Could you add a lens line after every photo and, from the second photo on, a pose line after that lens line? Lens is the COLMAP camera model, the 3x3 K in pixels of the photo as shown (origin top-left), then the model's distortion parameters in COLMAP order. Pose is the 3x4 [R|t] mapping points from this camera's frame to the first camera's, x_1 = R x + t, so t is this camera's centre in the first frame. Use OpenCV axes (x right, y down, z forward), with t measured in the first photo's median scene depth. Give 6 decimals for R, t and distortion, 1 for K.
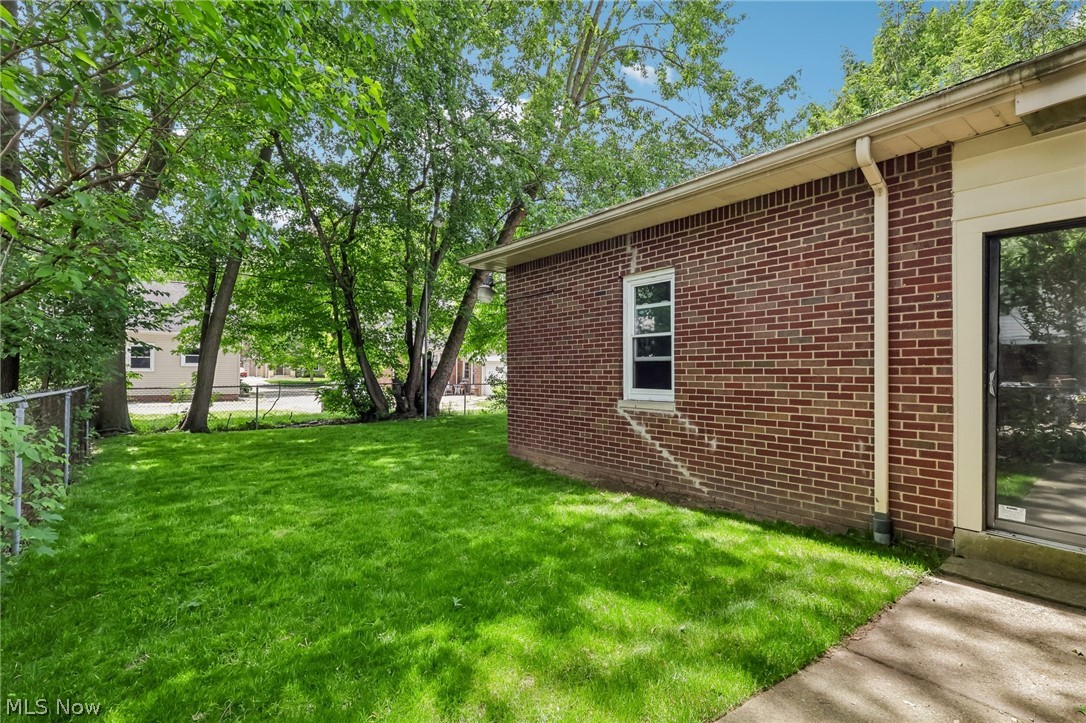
lens RADIAL K [[526.5, 0, 543.0], [0, 526.5, 361.5], [0, 0, 1]] dist [-0.003515, -0.000308]
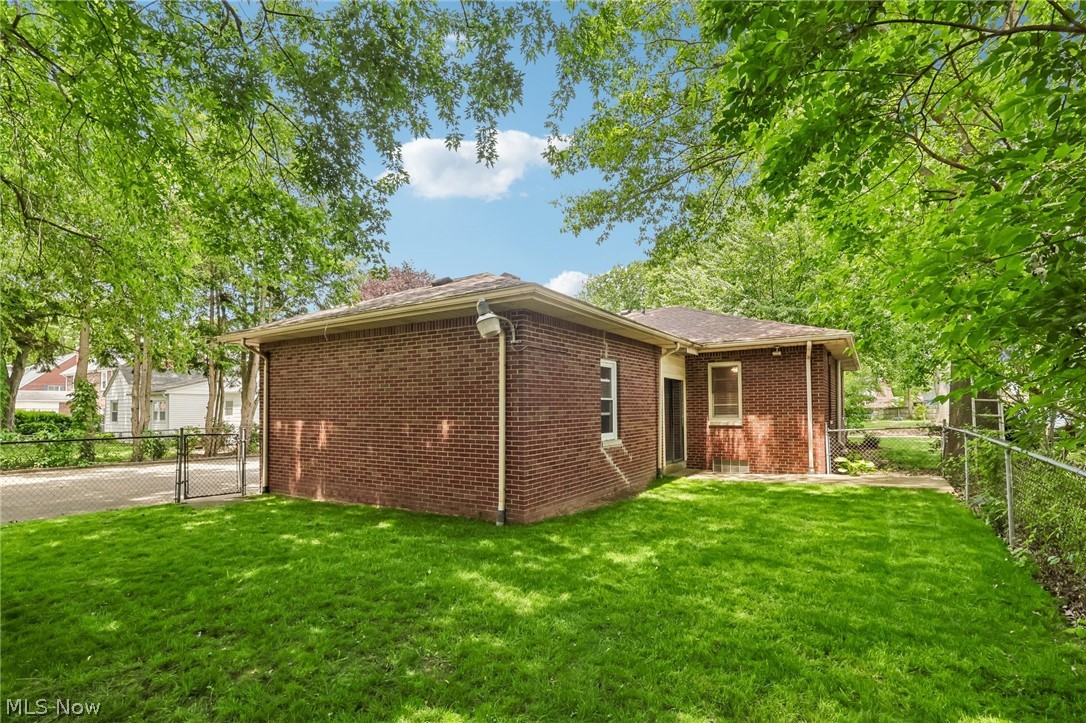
lens RADIAL K [[526.5, 0, 543.0], [0, 526.5, 361.5], [0, 0, 1]] dist [-0.003515, -0.000308]
pose [[-0.367914, 0.092585, 0.925239, -0.972102], [-0.000060, 0.995028, -0.099592, -0.003827], [-0.929860, -0.036697, -0.366079, 1.403601]]
